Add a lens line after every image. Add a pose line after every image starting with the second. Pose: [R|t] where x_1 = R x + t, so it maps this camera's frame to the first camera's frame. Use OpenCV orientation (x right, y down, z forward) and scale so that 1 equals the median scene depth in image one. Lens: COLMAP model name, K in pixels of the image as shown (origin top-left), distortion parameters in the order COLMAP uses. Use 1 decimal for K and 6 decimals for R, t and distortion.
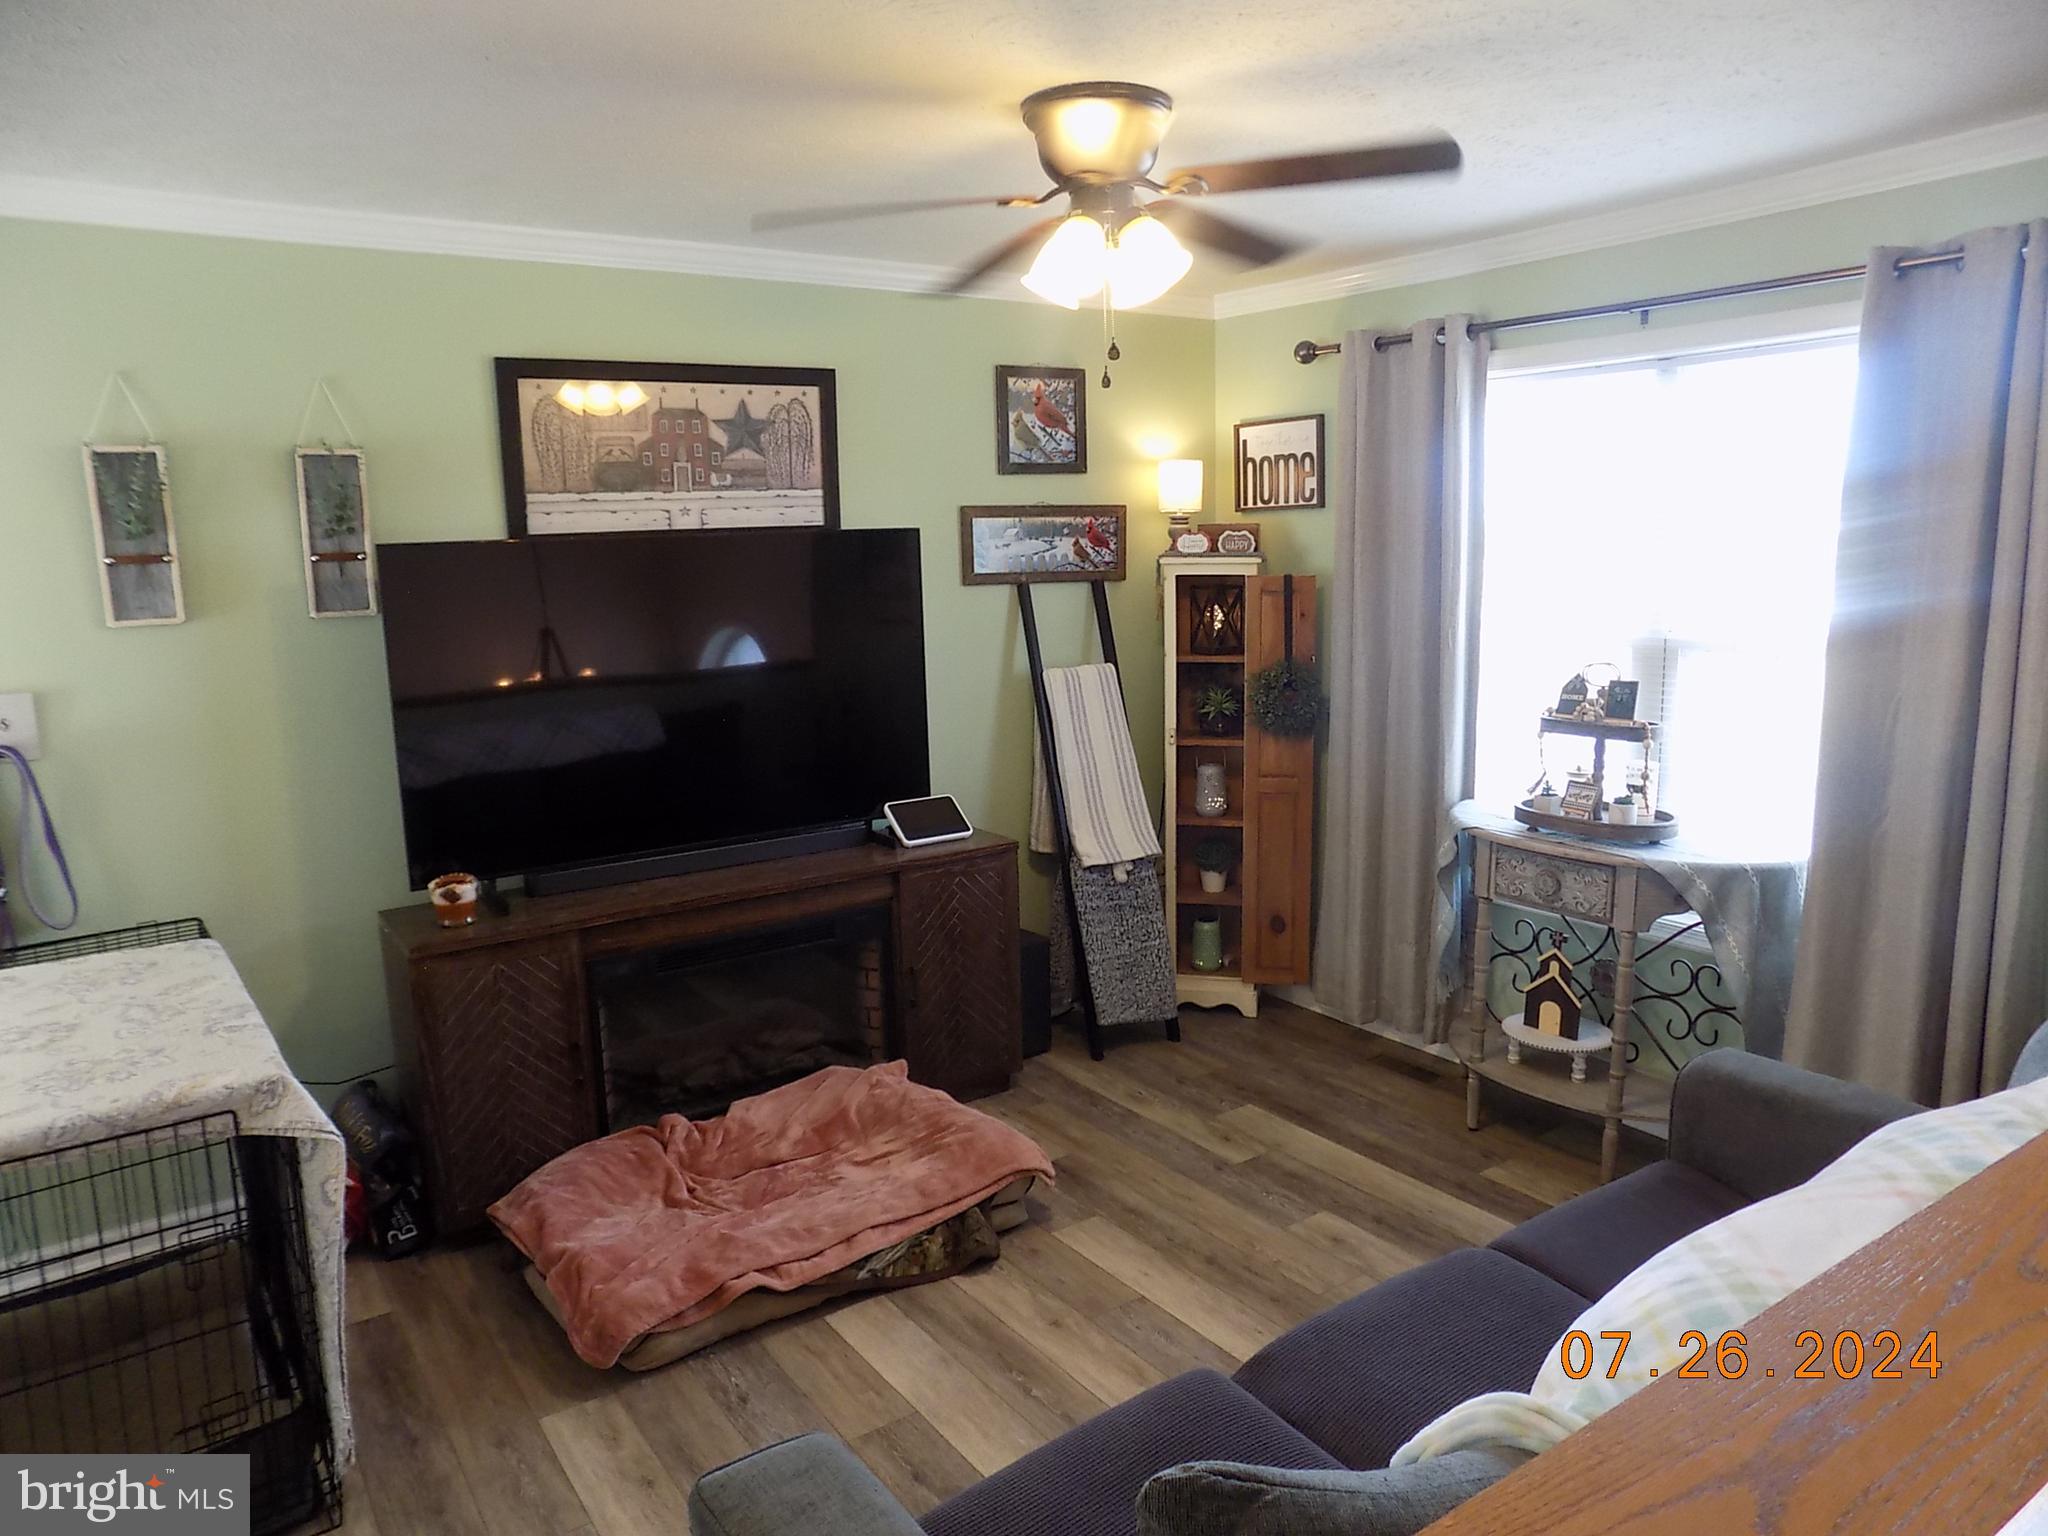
lens RADIAL K [[1381.1, 0, 1024.2], [0, 1381.1, 770.4], [0, 0, 1]] dist [-0.054484, 0.059073]
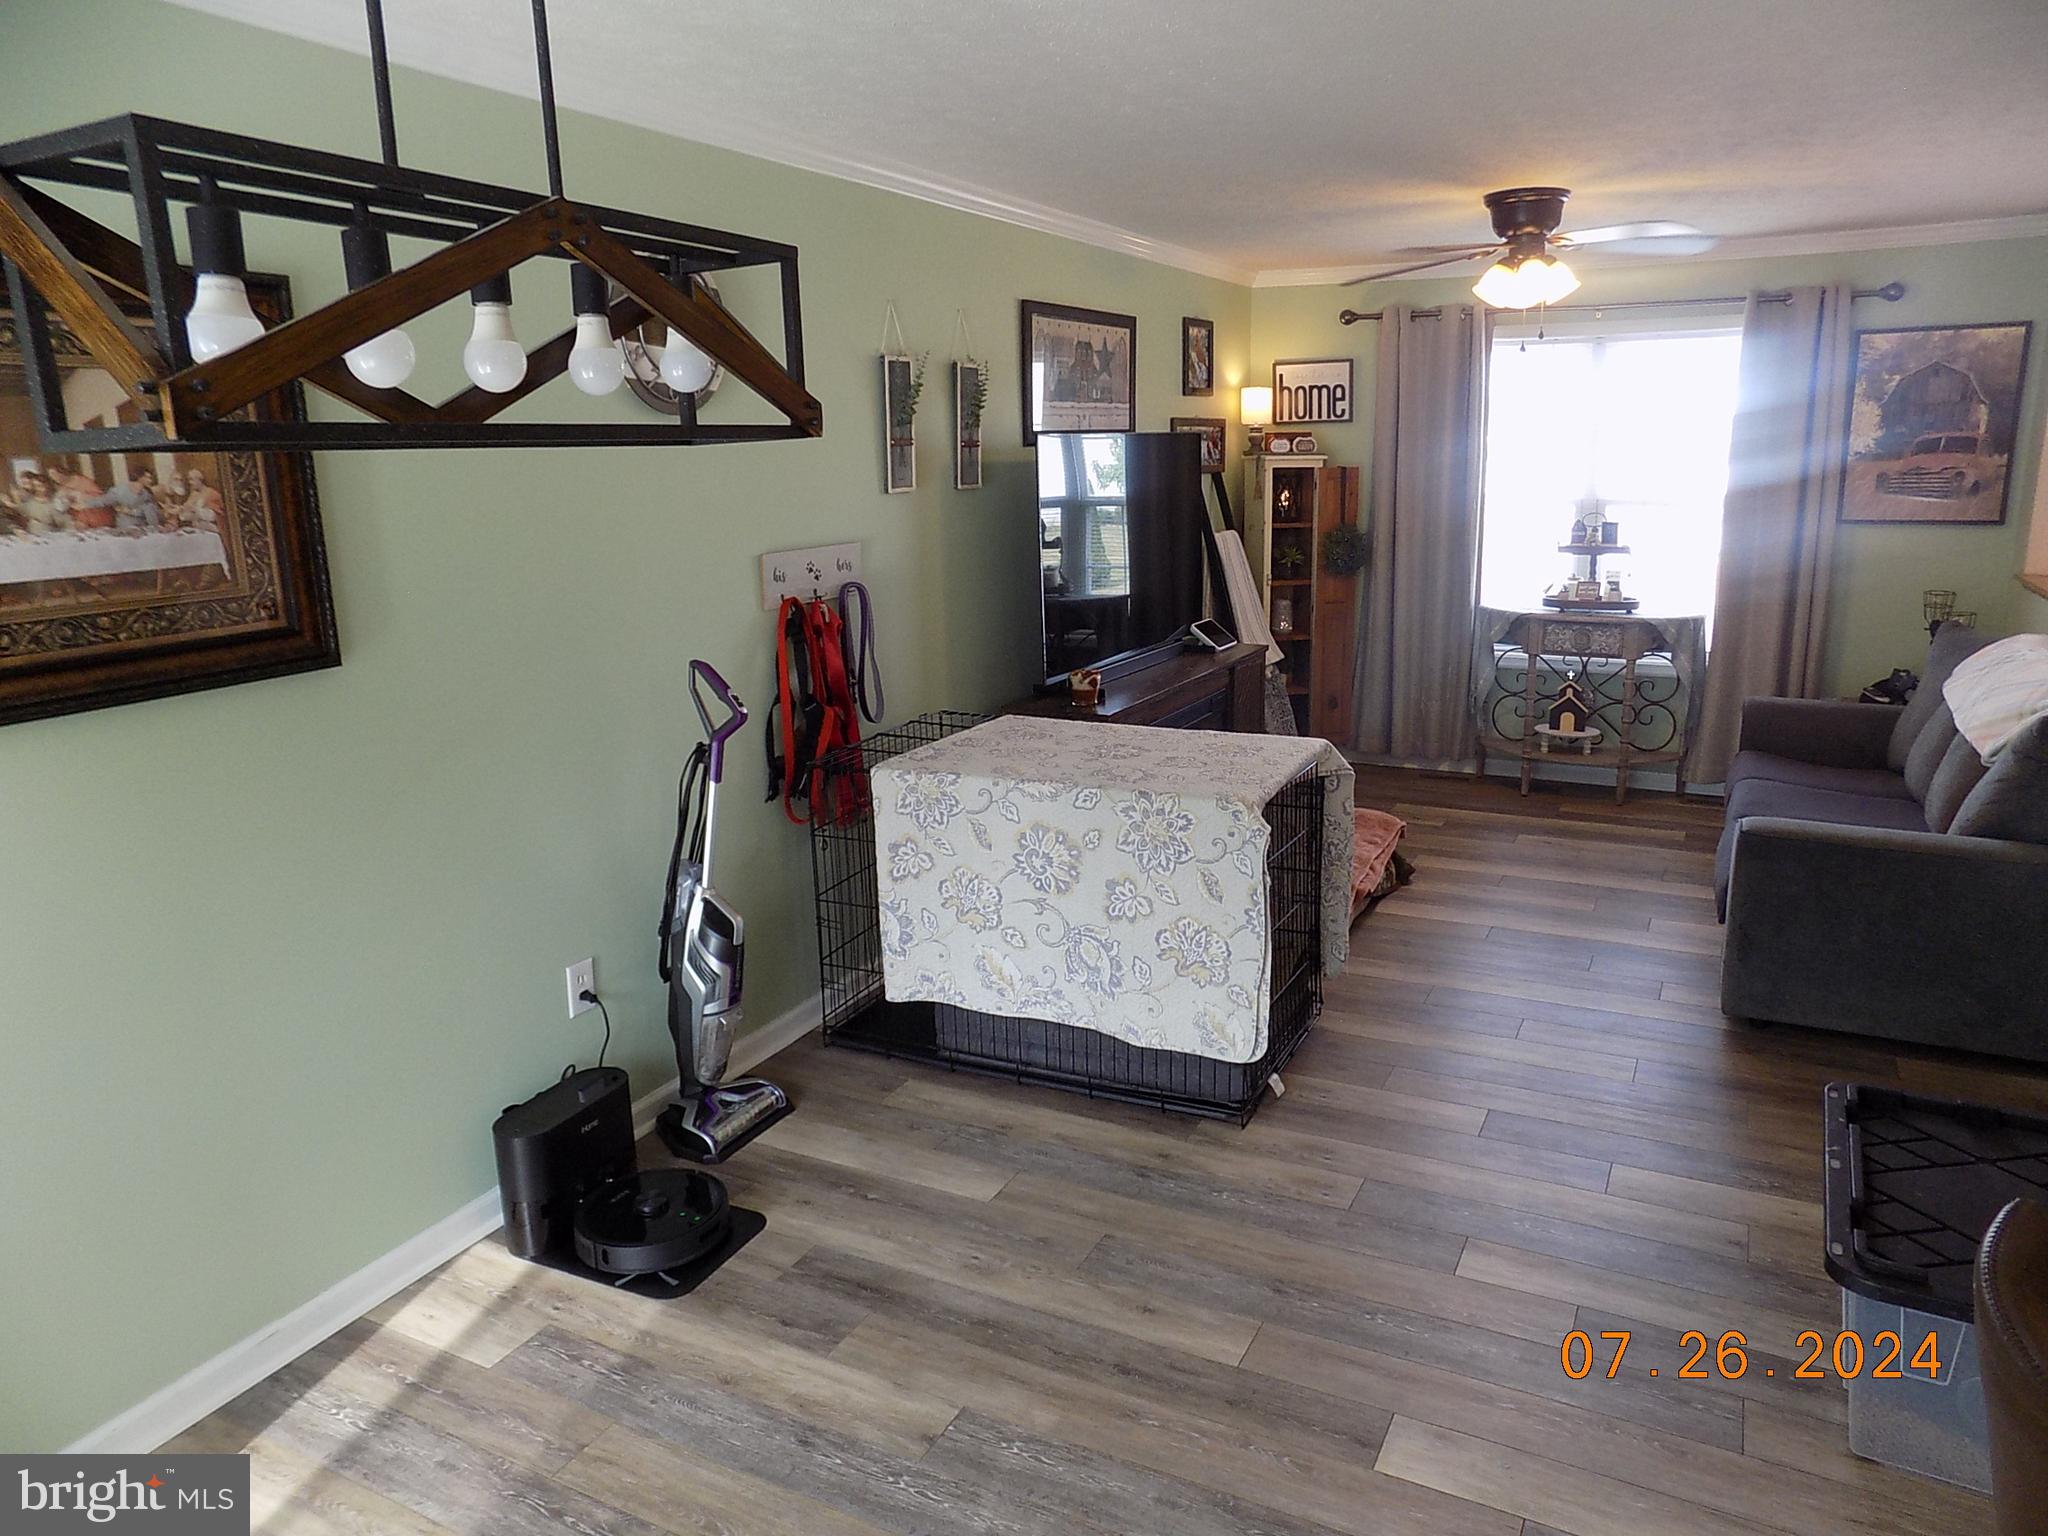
lens RADIAL K [[1381.1, 0, 1014.4], [0, 1381.1, 766.2], [0, 0, 1]] dist [-0.054484, 0.059073]
pose [[0.884123, -0.102453, 0.455884, -0.852571], [0.079334, 0.994414, 0.069622, 0.050836], [-0.460470, -0.025388, 0.887312, -0.176839]]
